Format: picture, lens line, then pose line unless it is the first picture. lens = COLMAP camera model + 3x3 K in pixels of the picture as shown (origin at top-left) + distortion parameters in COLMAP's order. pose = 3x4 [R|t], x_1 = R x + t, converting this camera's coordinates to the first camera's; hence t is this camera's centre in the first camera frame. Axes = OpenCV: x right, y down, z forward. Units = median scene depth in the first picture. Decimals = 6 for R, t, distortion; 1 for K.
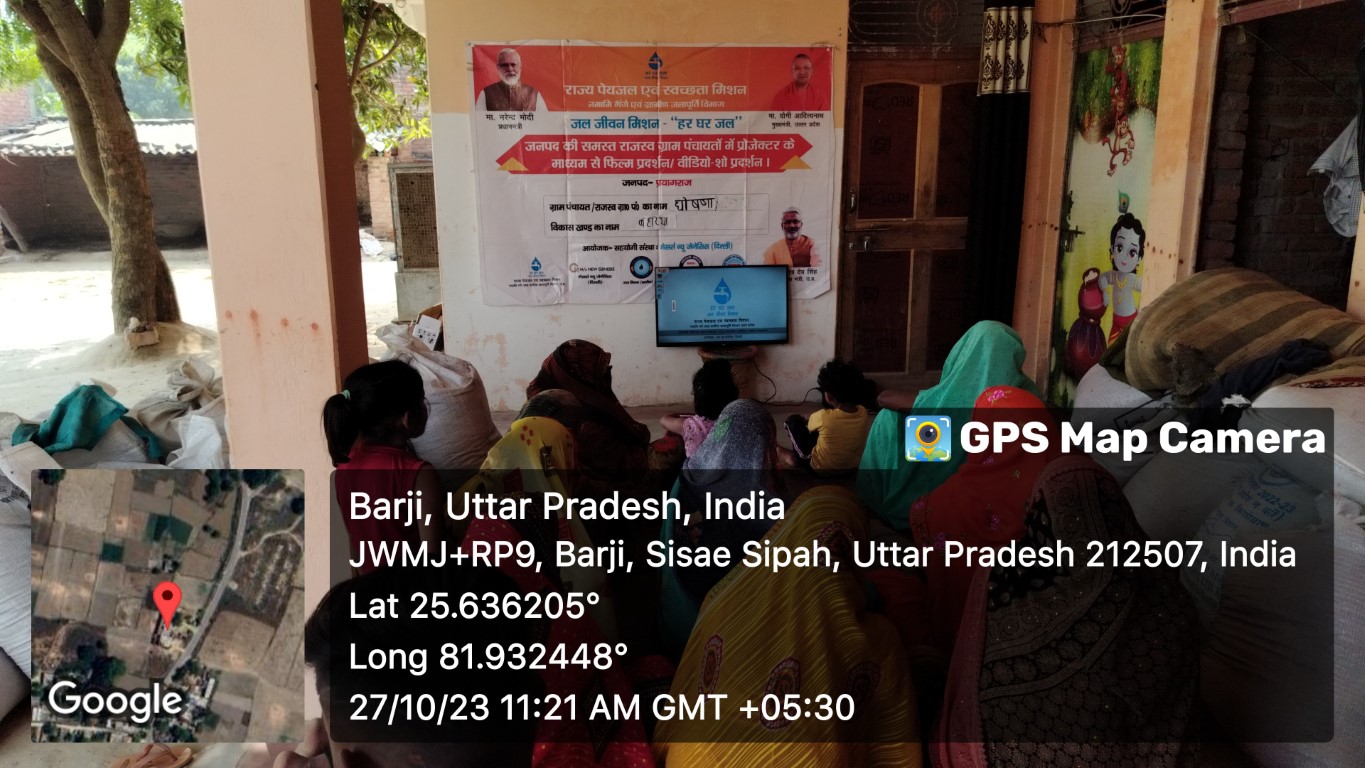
lens RADIAL K [[1010.0, 0, 678.8], [0, 1010.0, 384.1], [0, 0, 1]] dist [0.030798, -0.033181]
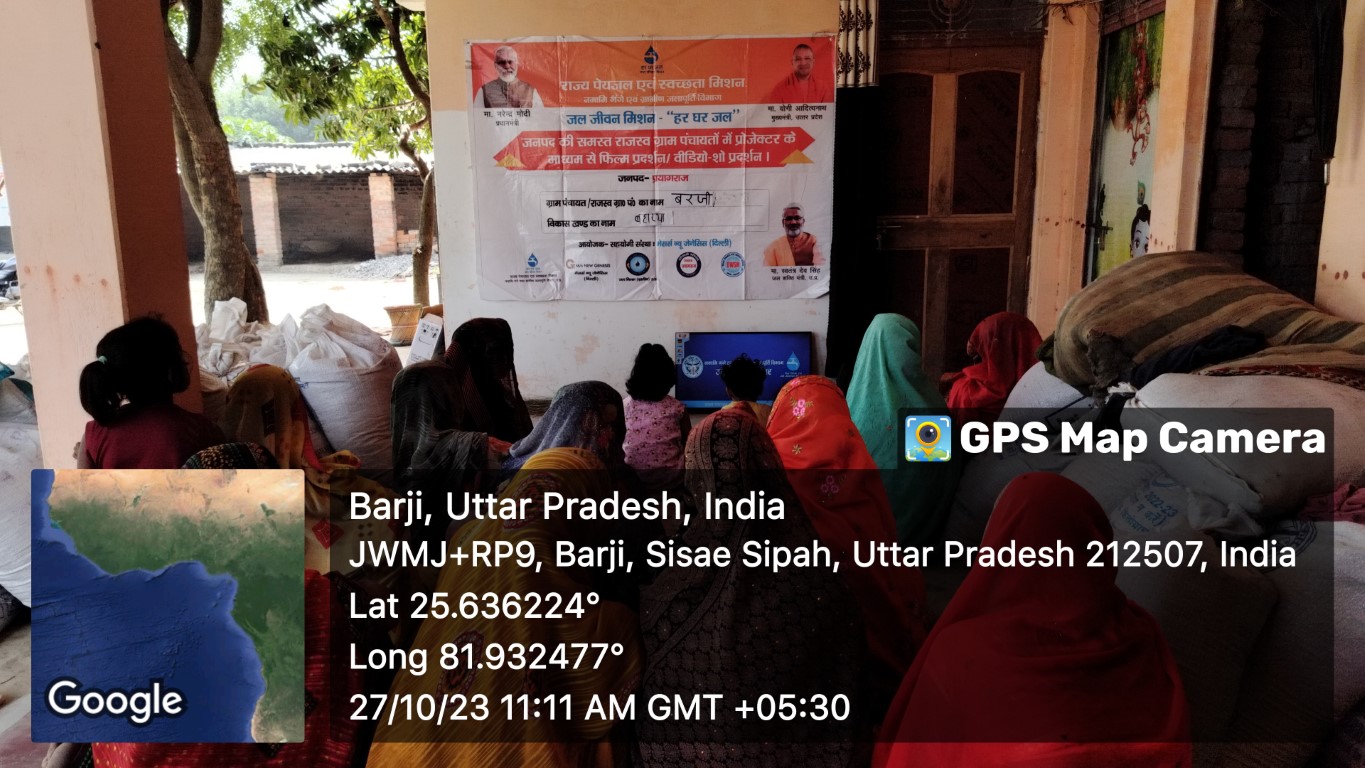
lens RADIAL K [[1010.0, 0, 681.2], [0, 1010.0, 383.1], [0, 0, 1]] dist [0.030798, -0.033181]
pose [[0.987523, 0.024258, -0.155595, 0.164912], [-0.028265, 0.999322, -0.023588, 0.022906], [0.154918, 0.027691, 0.987539, 0.037528]]
